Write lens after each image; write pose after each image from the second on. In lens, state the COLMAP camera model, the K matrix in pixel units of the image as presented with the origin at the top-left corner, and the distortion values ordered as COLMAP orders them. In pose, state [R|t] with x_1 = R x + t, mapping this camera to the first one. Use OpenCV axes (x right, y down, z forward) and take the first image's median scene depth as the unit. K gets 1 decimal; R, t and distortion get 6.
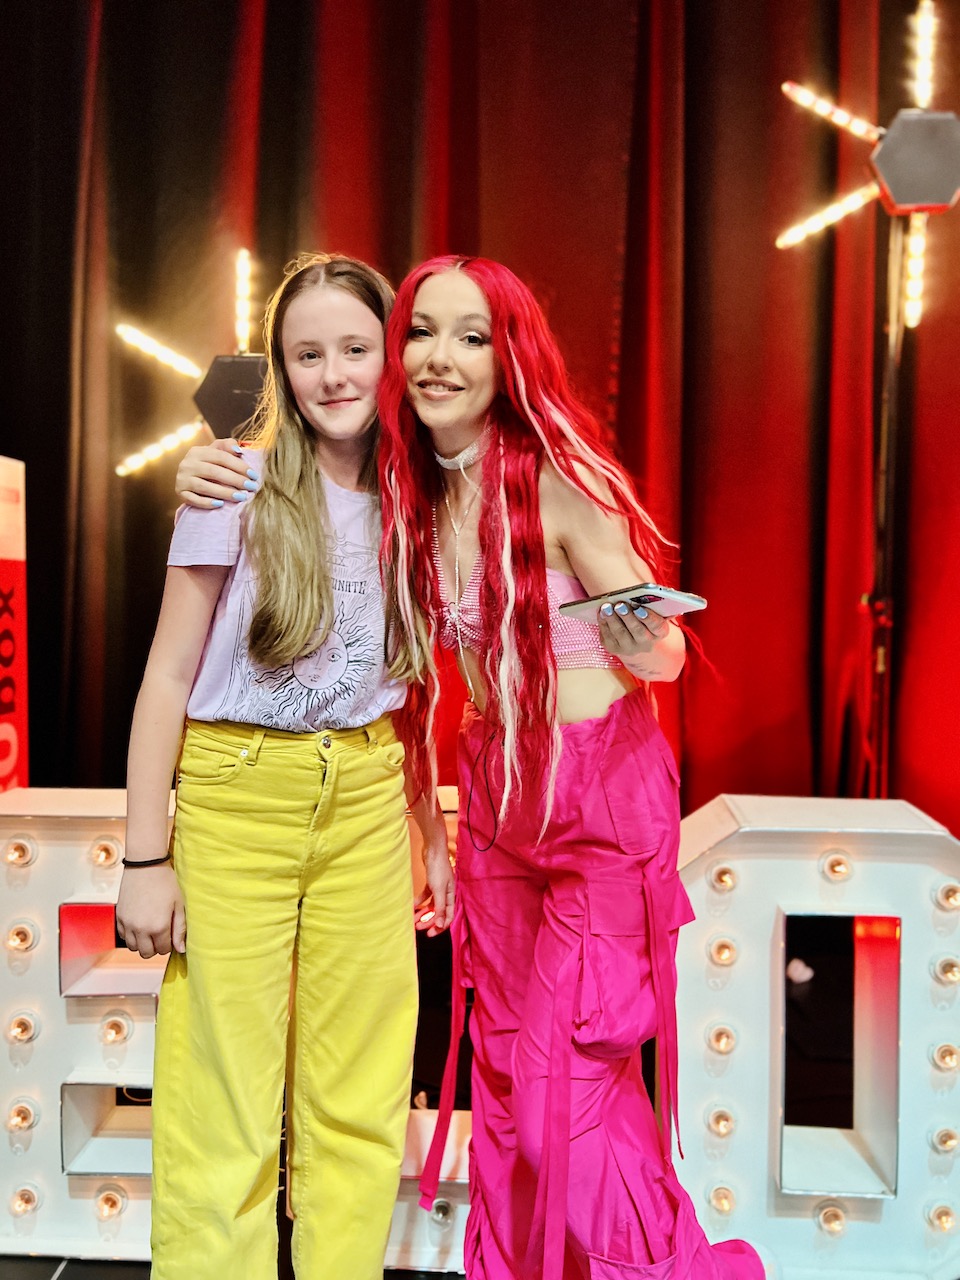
lens RADIAL K [[966.8, 0, 481.5], [0, 966.8, 667.7], [0, 0, 1]] dist [0.035734, -0.048111]
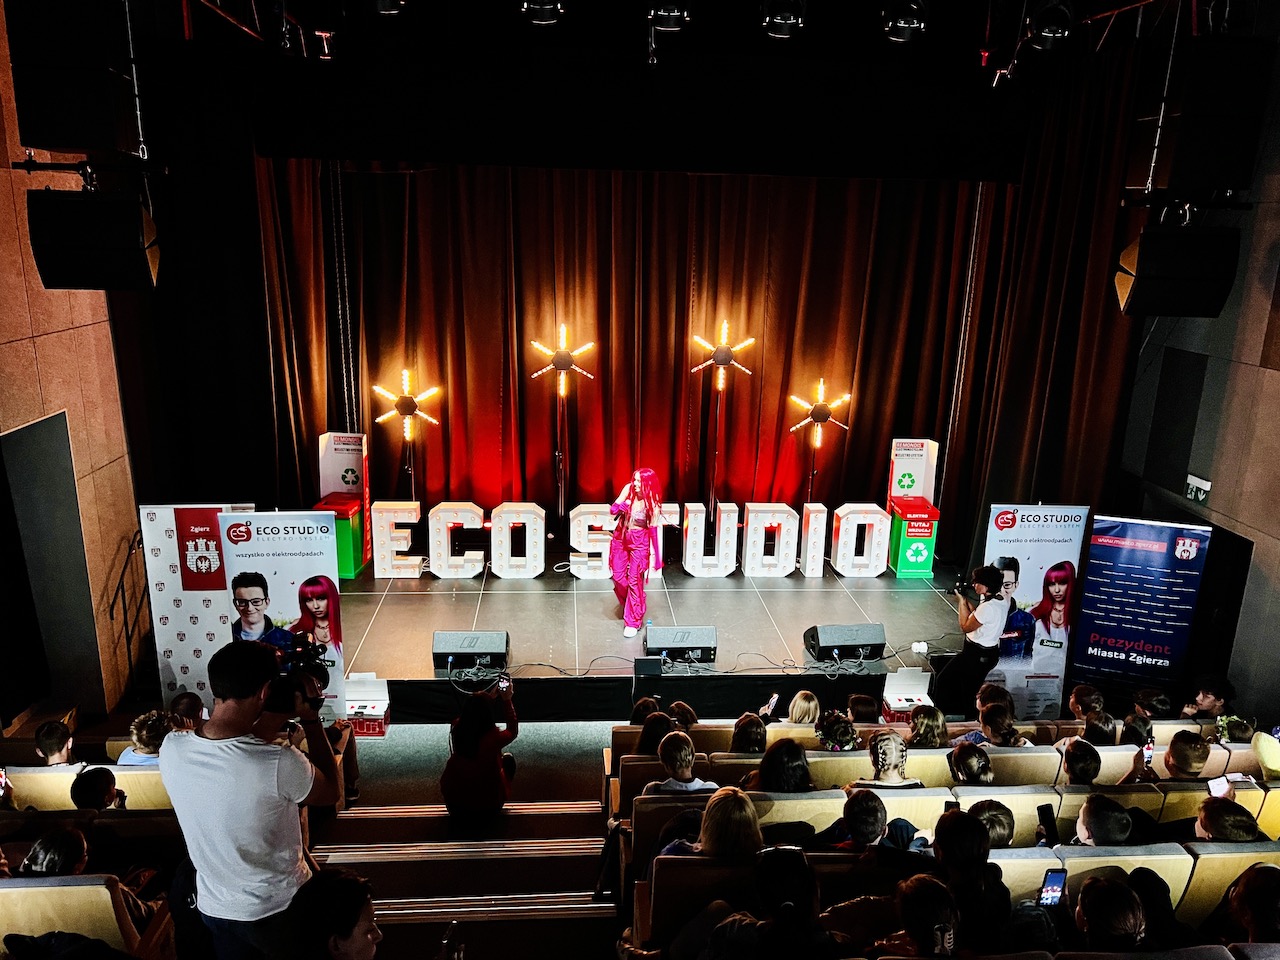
lens RADIAL K [[966.8, 0, 640.0], [0, 966.8, 480.0], [0, 0, 1]] dist [0.035734, -0.048111]
pose [[0.996901, -0.001953, 0.078644, 0.482291], [-0.015545, 0.975091, 0.221258, -1.006158], [-0.077117, -0.221795, 0.972039, -3.589580]]
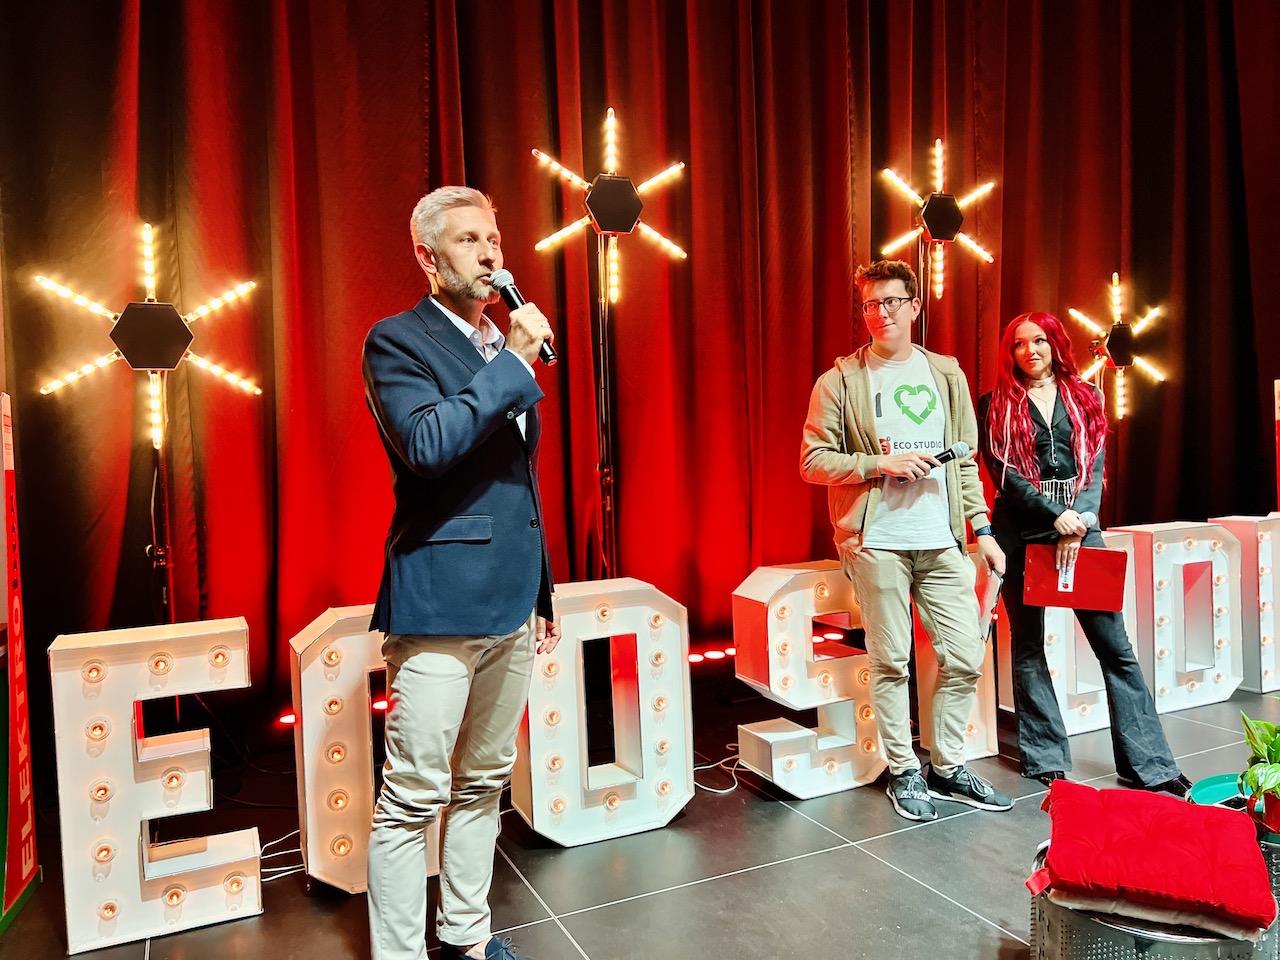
lens RADIAL K [[966.8, 0, 640.0], [0, 966.8, 480.0], [0, 0, 1]] dist [0.035734, -0.048111]
pose [[0.900227, -0.051354, 0.432381, -0.247719], [0.066554, 0.997581, -0.020086, -0.012739], [-0.430304, 0.046859, 0.901467, -0.496968]]
